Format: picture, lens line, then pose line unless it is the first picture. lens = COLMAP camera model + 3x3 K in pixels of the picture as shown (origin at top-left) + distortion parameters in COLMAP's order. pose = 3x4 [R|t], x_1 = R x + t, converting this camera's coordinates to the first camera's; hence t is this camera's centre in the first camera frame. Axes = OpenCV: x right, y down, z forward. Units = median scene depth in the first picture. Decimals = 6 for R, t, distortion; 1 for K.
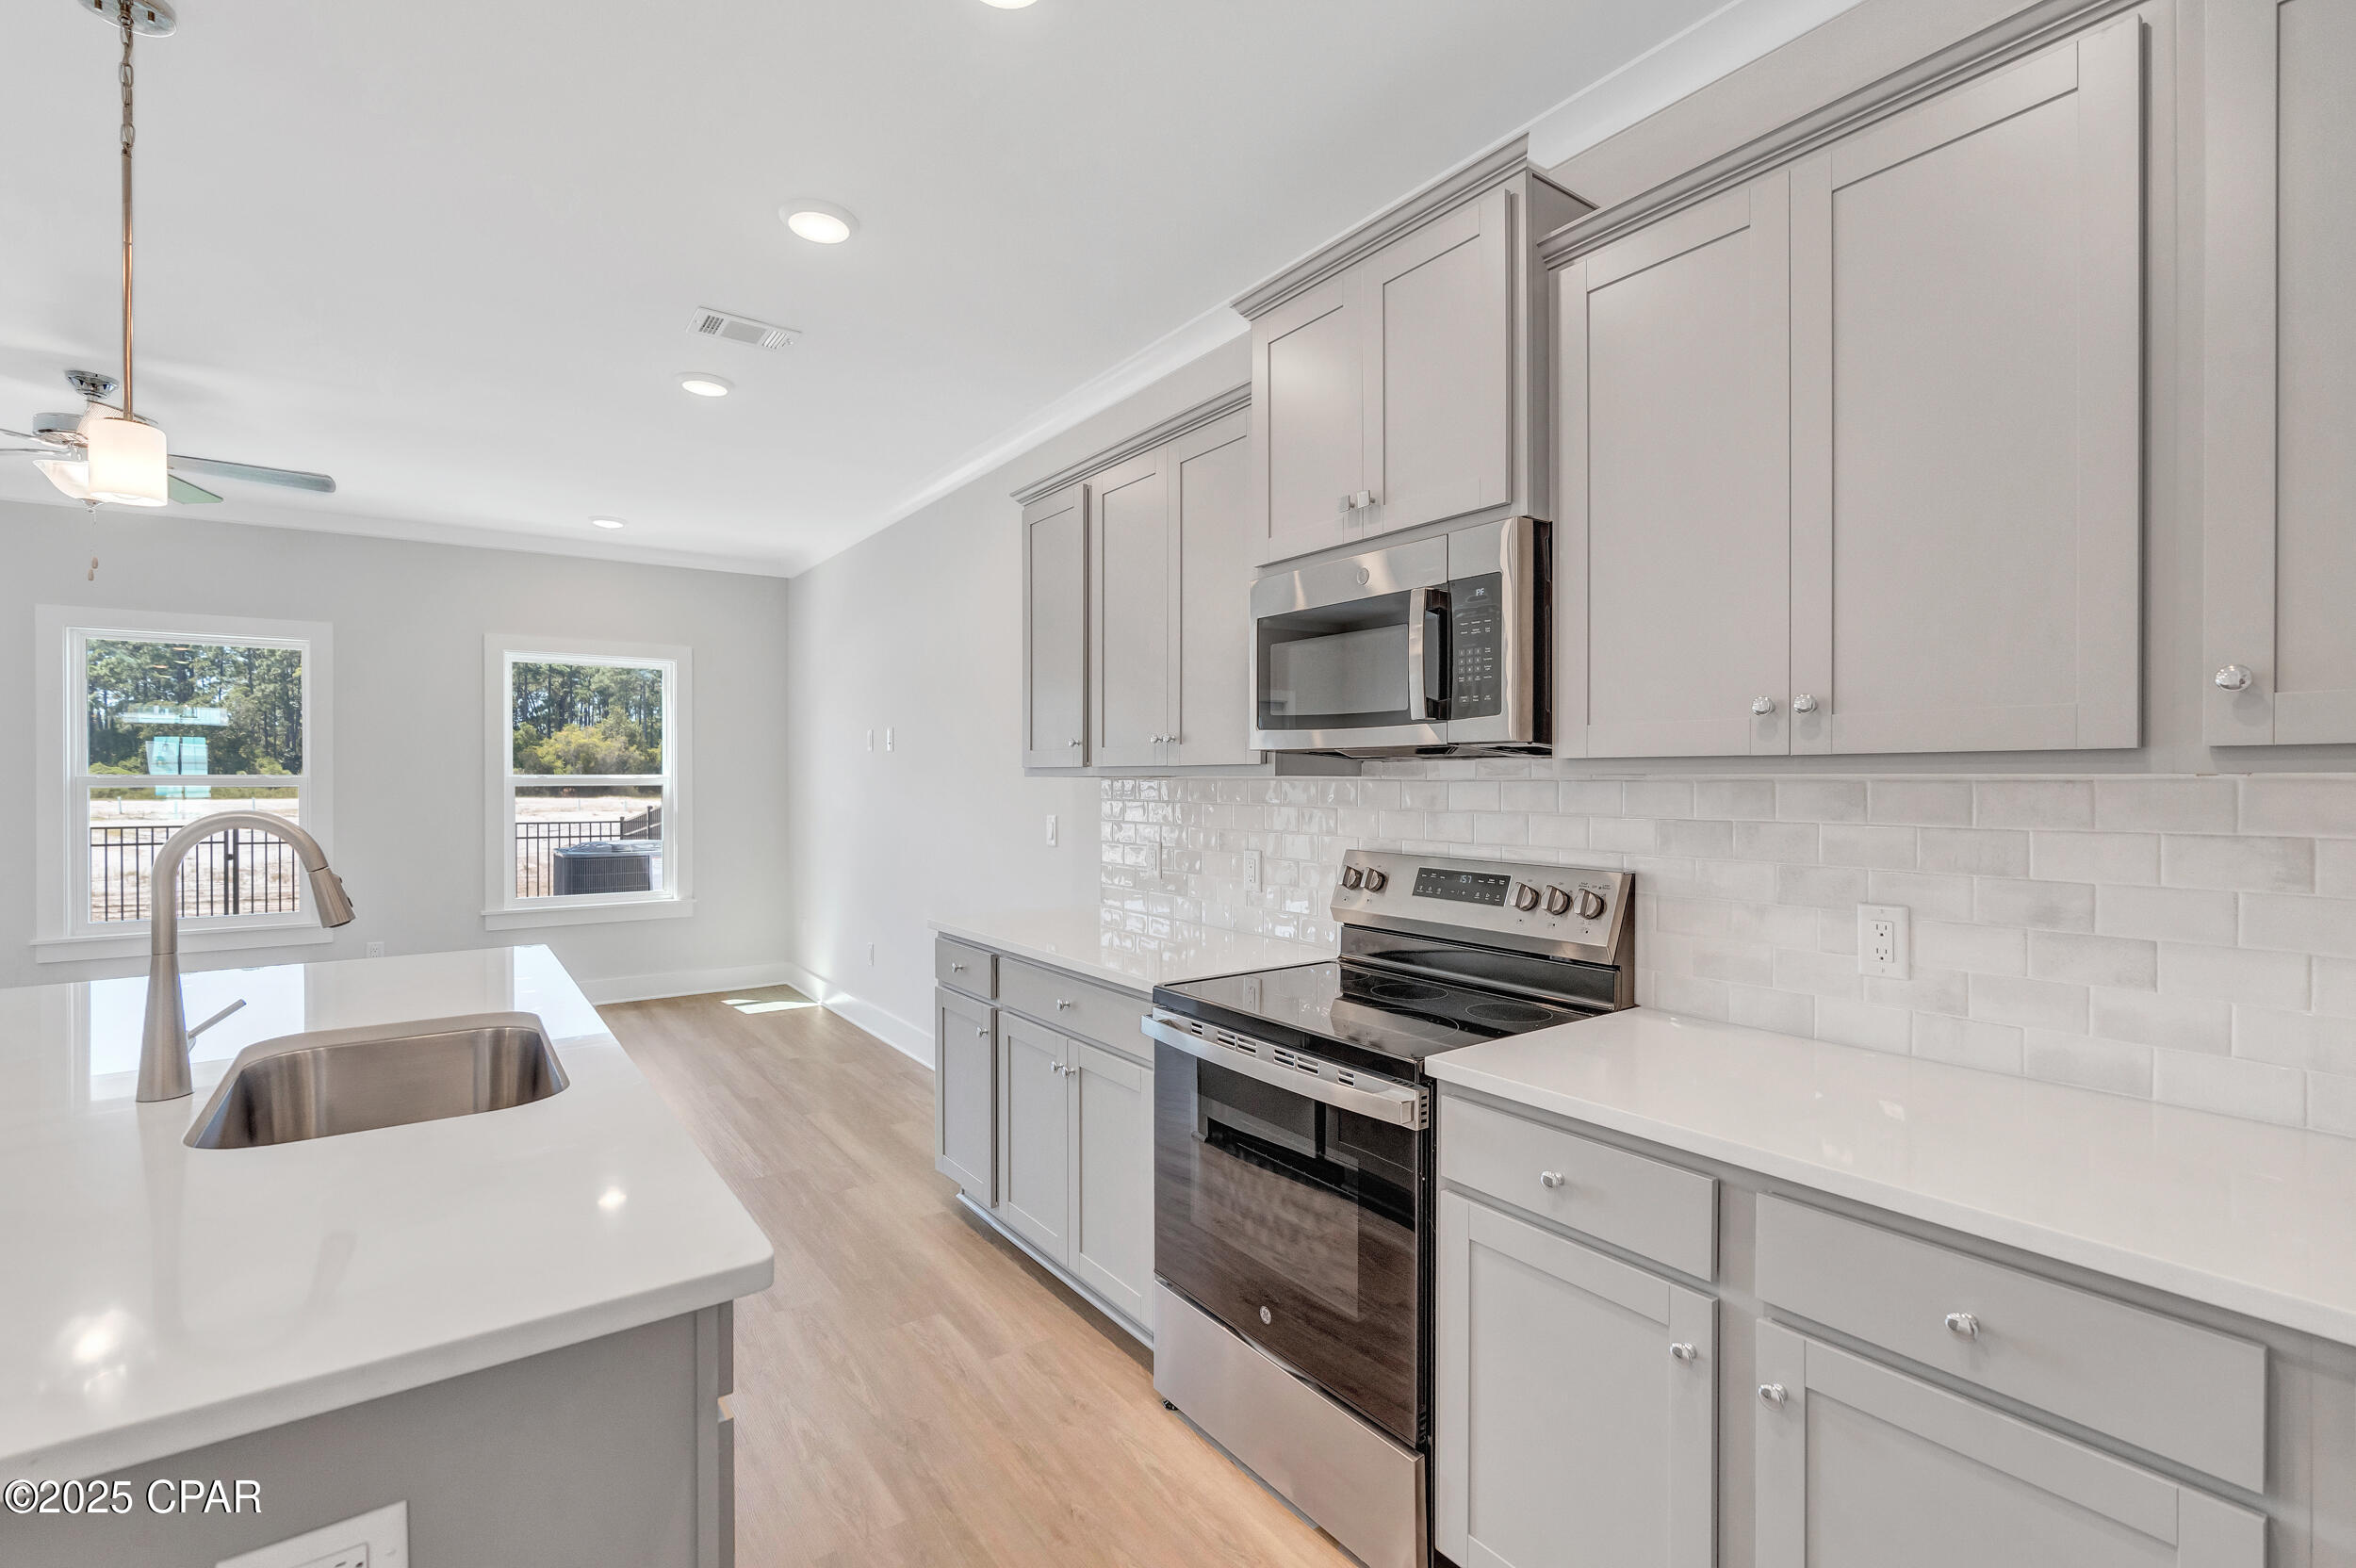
lens RADIAL K [[1065.2, 0, 1182.9], [0, 1065.2, 782.3], [0, 0, 1]] dist [-0.010156, 0.005753]
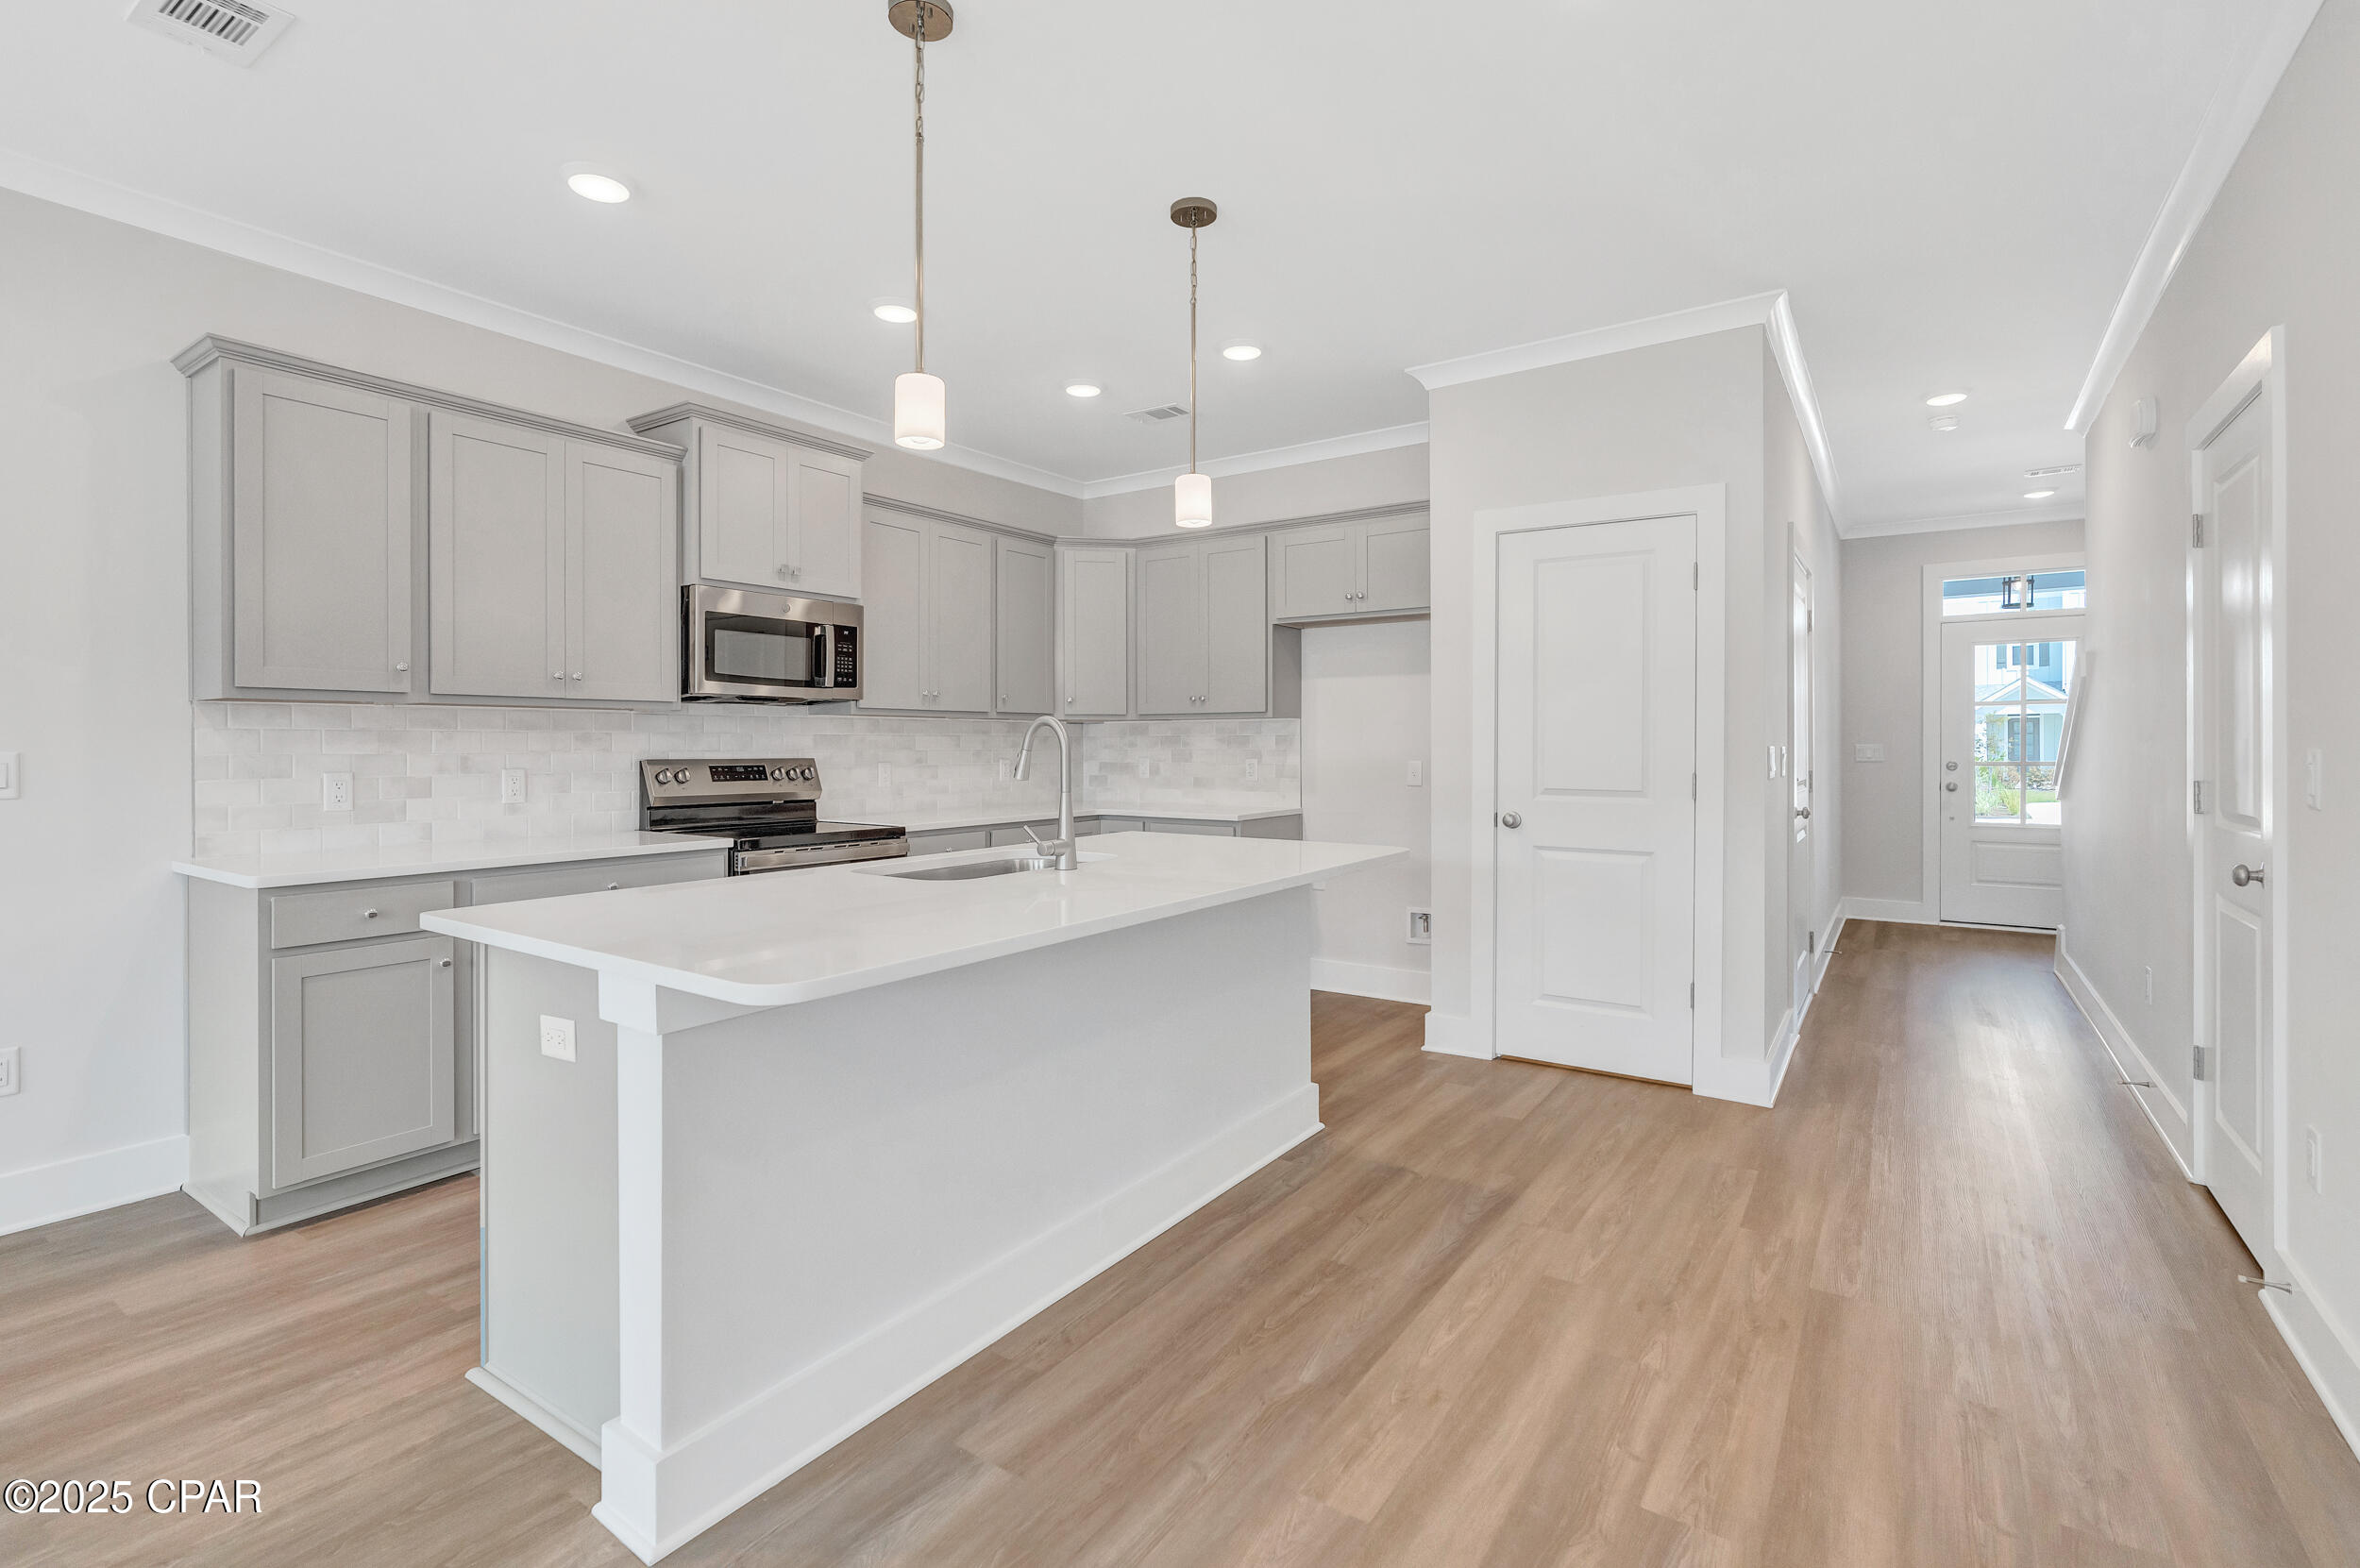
lens RADIAL K [[1067.1, 0, 1196.6], [0, 1067.1, 743.8], [0, 0, 1]] dist [-0.010156, 0.005753]
pose [[-0.353387, -0.002012, 0.935475, -1.631028], [0.000336, 0.999997, 0.002278, 0.040338], [-0.935477, 0.001119, -0.353386, 0.851925]]
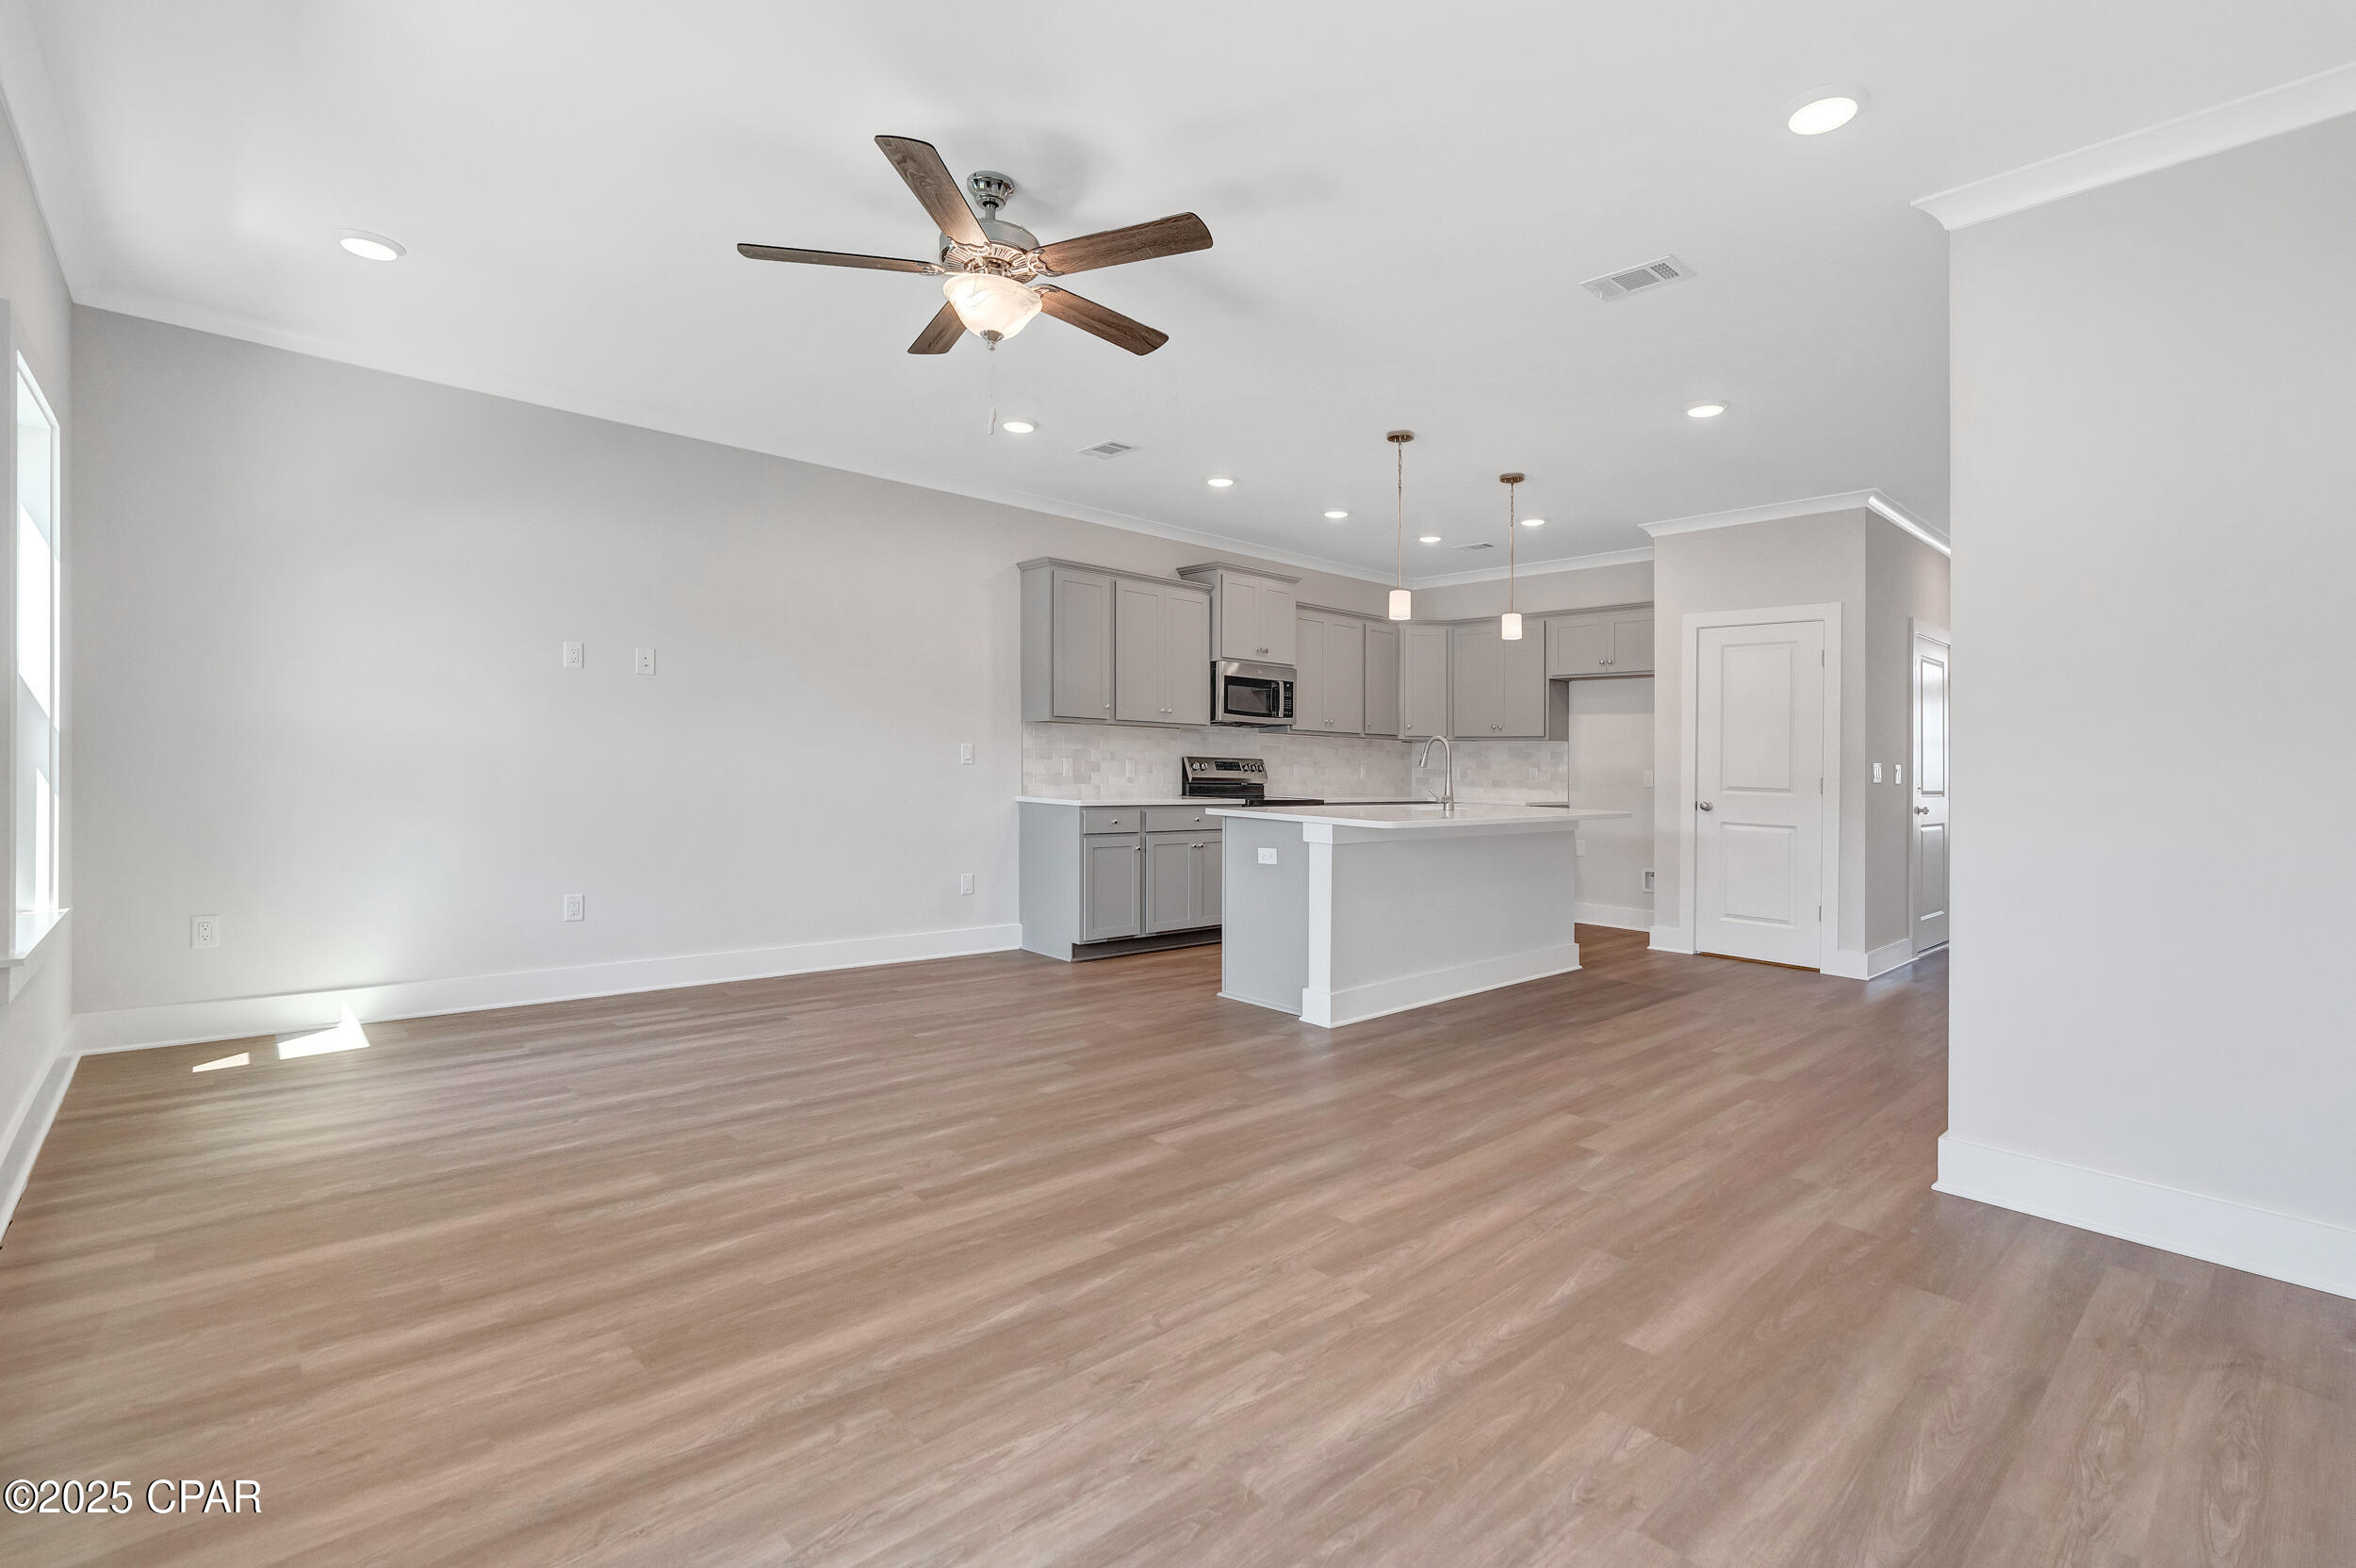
lens RADIAL K [[1065.2, 0, 1206.7], [0, 1065.2, 709.9], [0, 0, 1]] dist [-0.010156, 0.005753]
pose [[-0.134425, 0.046226, 0.989845, -2.720703], [-0.020993, 0.998554, -0.049483, 0.083517], [-0.990701, -0.027431, -0.133260, 1.400270]]
